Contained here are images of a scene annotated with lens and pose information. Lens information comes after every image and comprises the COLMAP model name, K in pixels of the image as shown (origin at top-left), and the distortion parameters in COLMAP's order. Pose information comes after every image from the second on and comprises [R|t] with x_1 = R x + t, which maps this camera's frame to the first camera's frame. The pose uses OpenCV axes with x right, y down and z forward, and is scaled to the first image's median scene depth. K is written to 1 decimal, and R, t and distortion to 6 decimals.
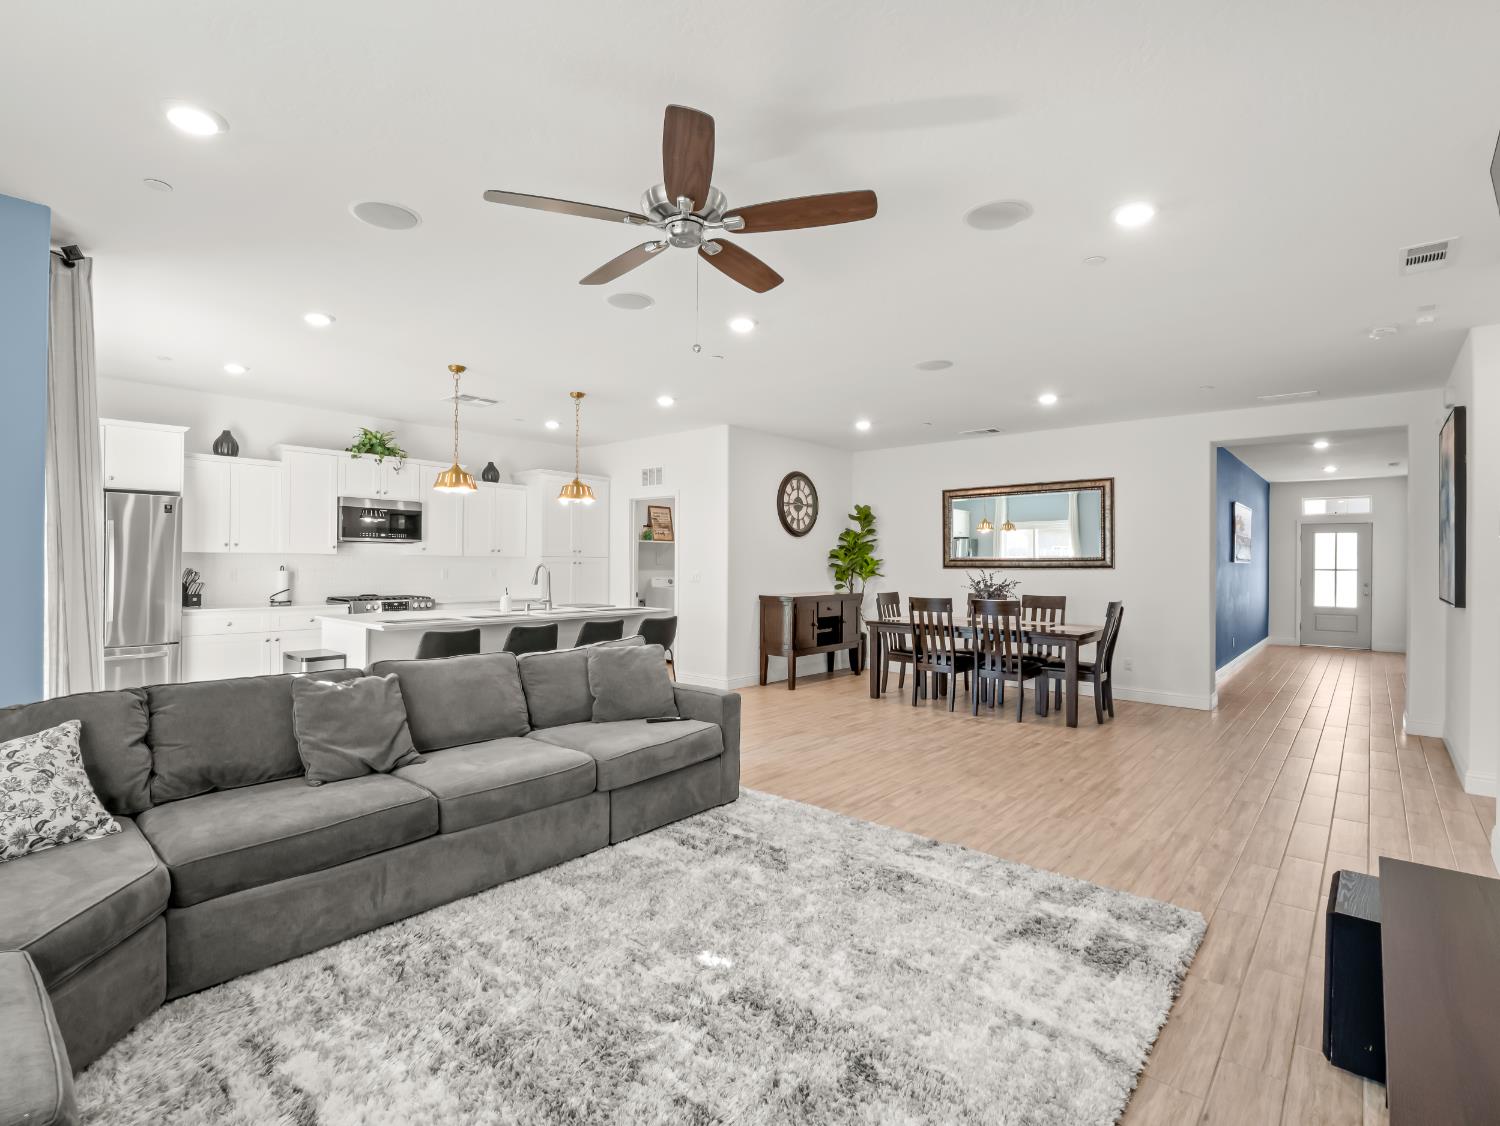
lens RADIAL K [[722.8, 0, 742.7], [0, 722.8, 558.7], [0, 0, 1]] dist [0.001354, -0.000728]
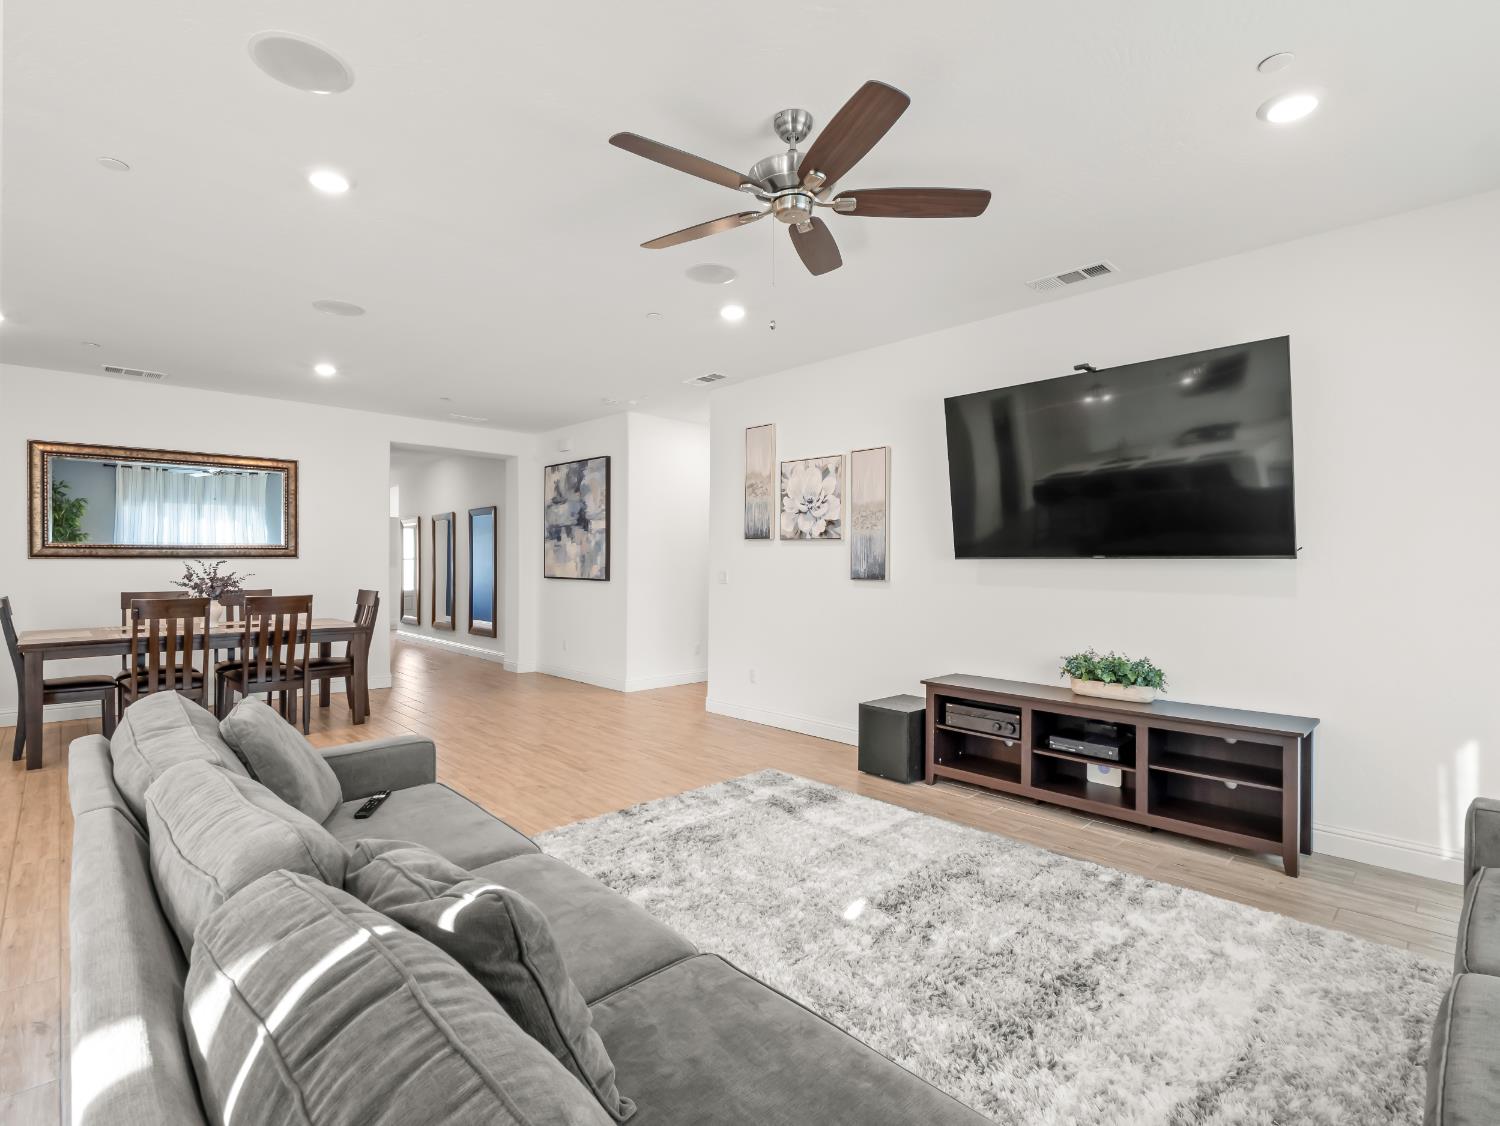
lens RADIAL K [[725.3, 0, 740.8], [0, 725.3, 561.3], [0, 0, 1]] dist [-0.006258, -0.000568]
pose [[0.094465, -0.006616, 0.995506, -0.364489], [-0.009261, 0.999929, 0.007524, 0.005612], [-0.995485, -0.009930, 0.094397, 0.338741]]
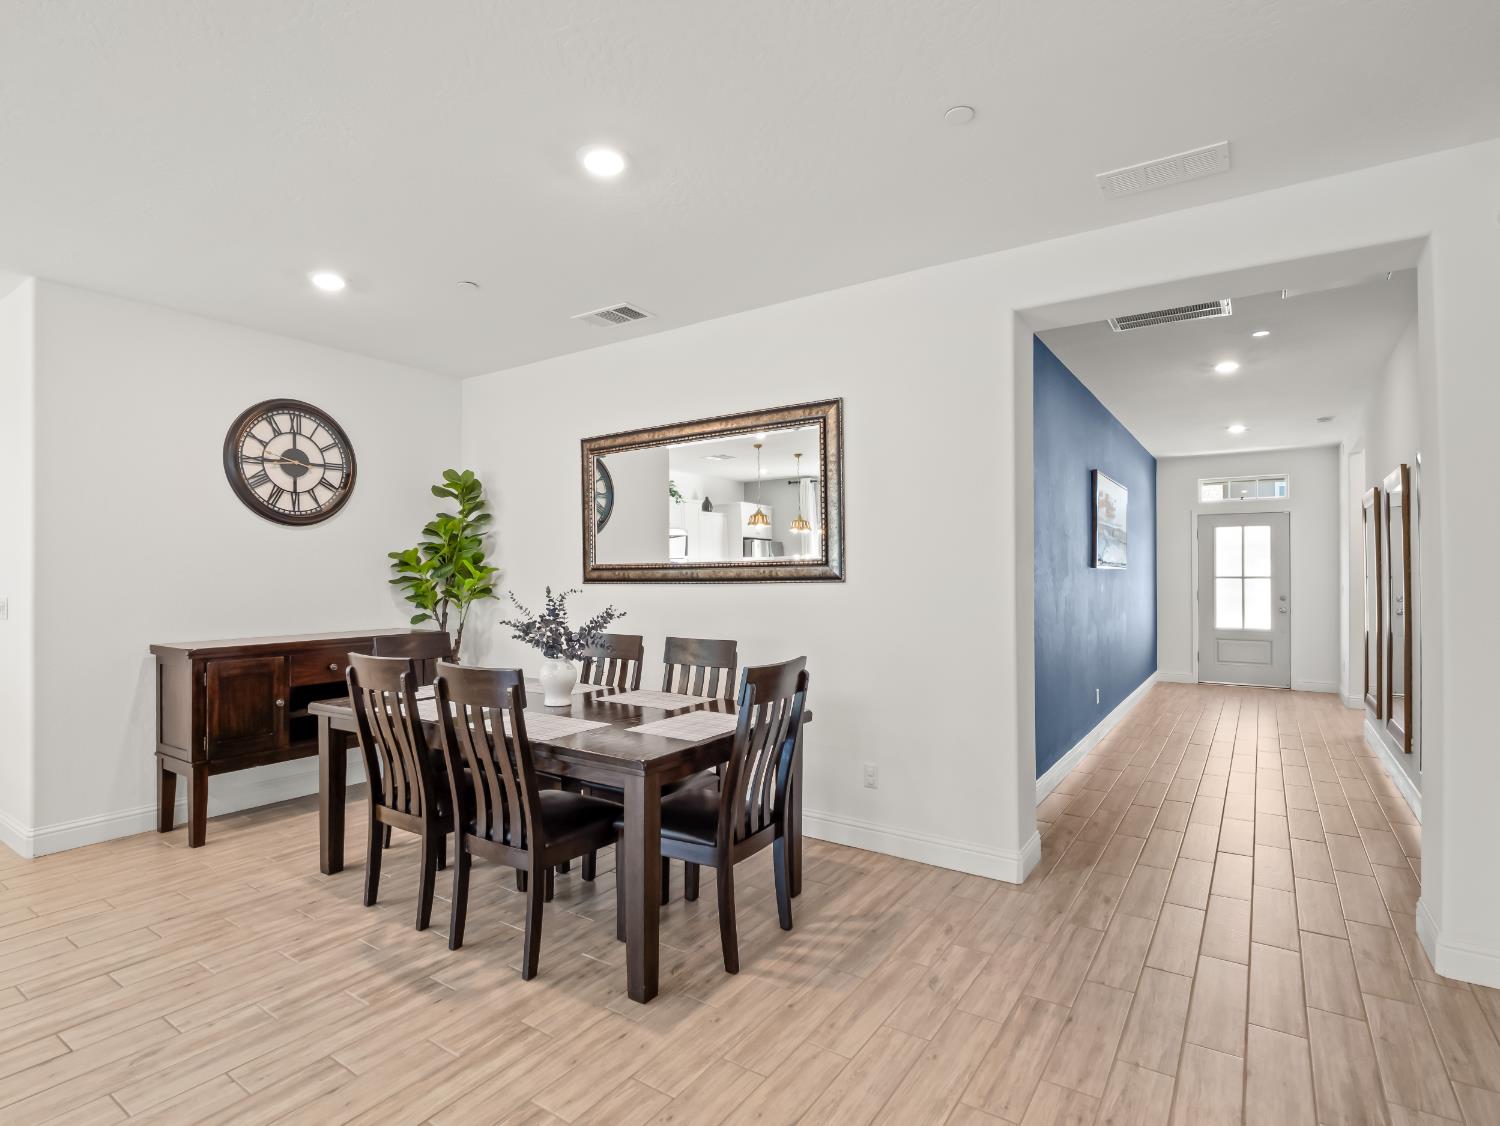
lens RADIAL K [[765.3, 0, 750.0], [0, 765.3, 563.0], [0, 0, 1]] dist [0.000716, 0.000252]
pose [[0.992583, -0.008639, 0.121260, 0.384070], [0.010007, 0.999893, -0.010671, 0.006319], [-0.121155, 0.011805, 0.992563, 0.482859]]
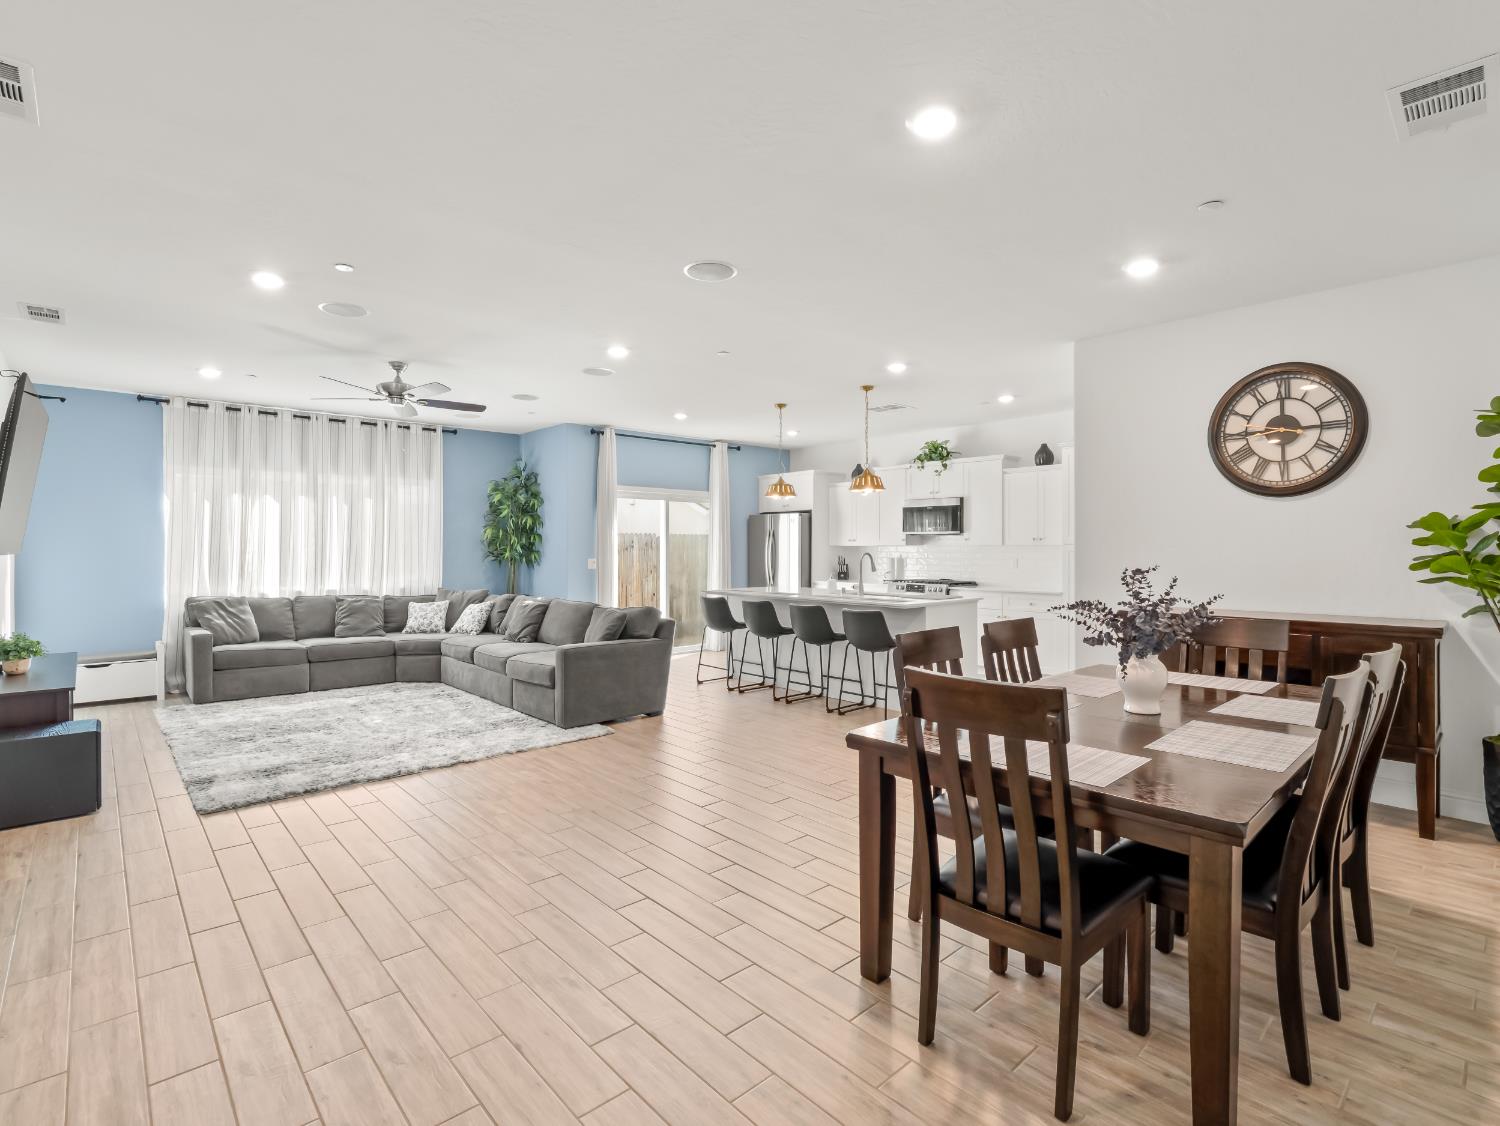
lens RADIAL K [[729.8, 0, 747.0], [0, 729.8, 545.2], [0, 0, 1]] dist [-0.007436, -0.000743]
pose [[-0.116085, -0.011552, -0.993172, 0.696502], [0.005012, 0.999913, -0.012216, 0.007431], [0.993227, -0.006396, -0.116017, 0.805434]]
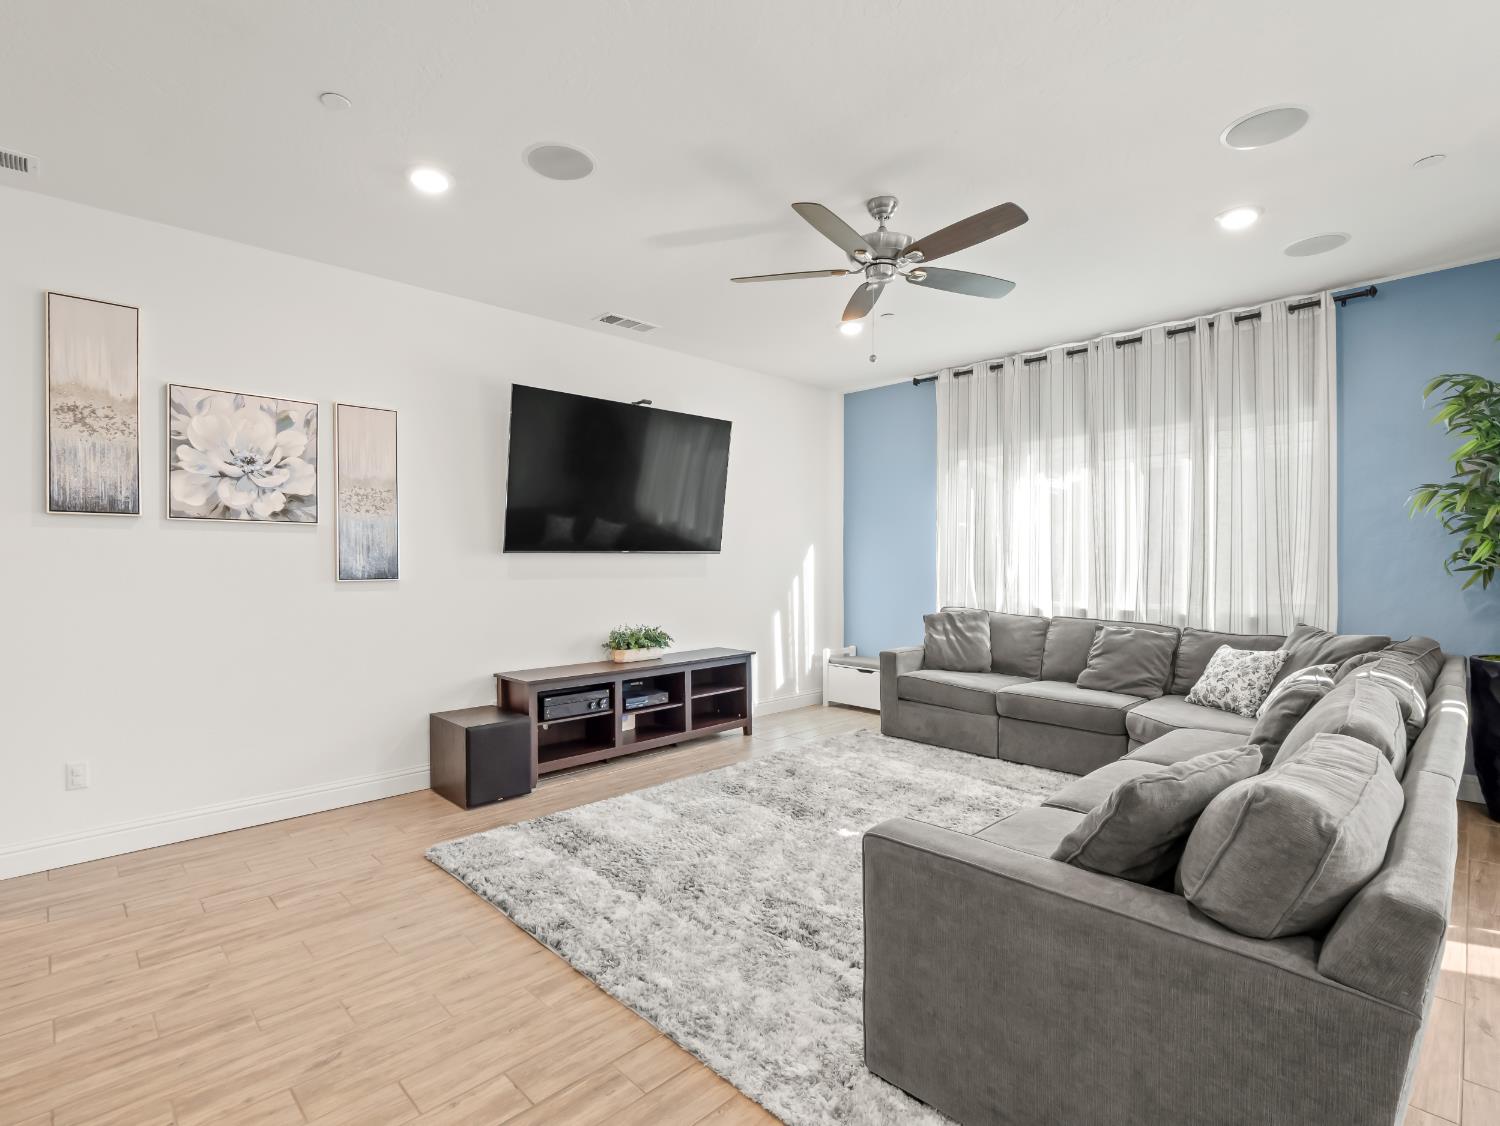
lens RADIAL K [[728.3, 0, 740.2], [0, 728.3, 564.6], [0, 0, 1]] dist [-0.011997, -0.001445]
pose [[-0.996750, -0.005148, 0.080394, 0.019481], [-0.005066, 0.999986, 0.001230, 0.014504], [-0.080400, 0.000819, -0.996762, 0.780253]]
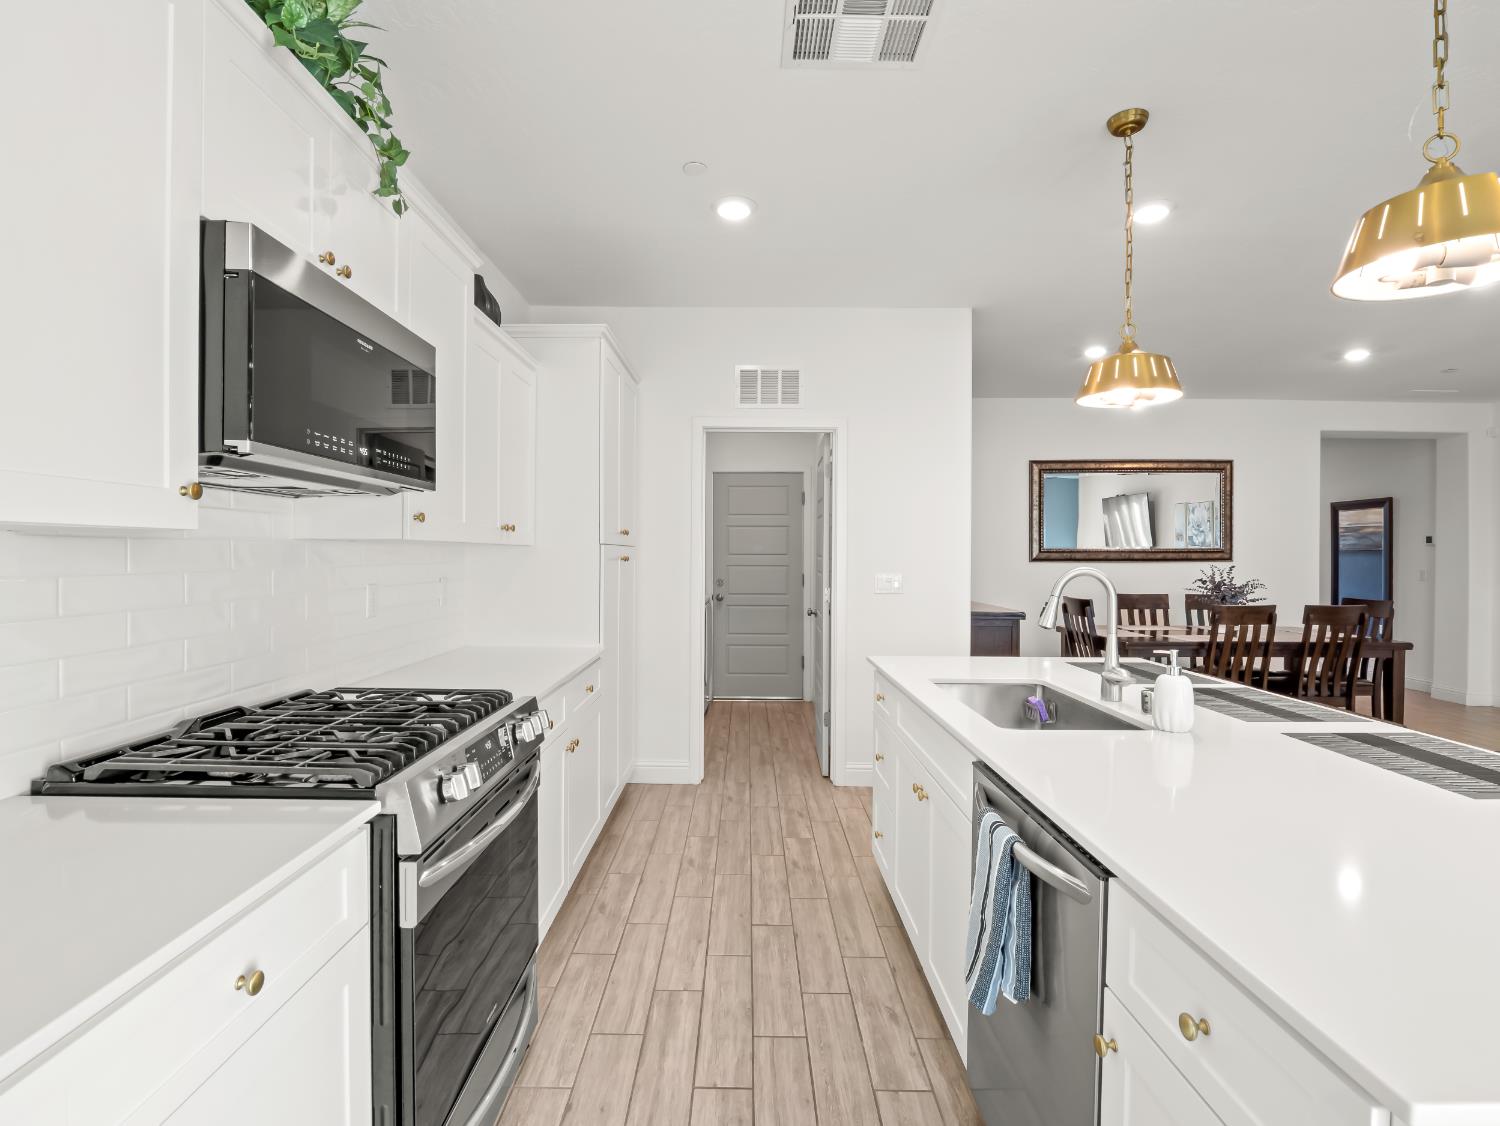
lens RADIAL K [[709.1, 0, 732.8], [0, 709.1, 551.1], [0, 0, 1]] dist [-0.034747, 0.000192]
pose [[0.772280, -0.001816, 0.635279, -0.525443], [-0.003536, 0.999968, 0.007157, -0.002459], [-0.635272, -0.007773, 0.772249, 0.721243]]
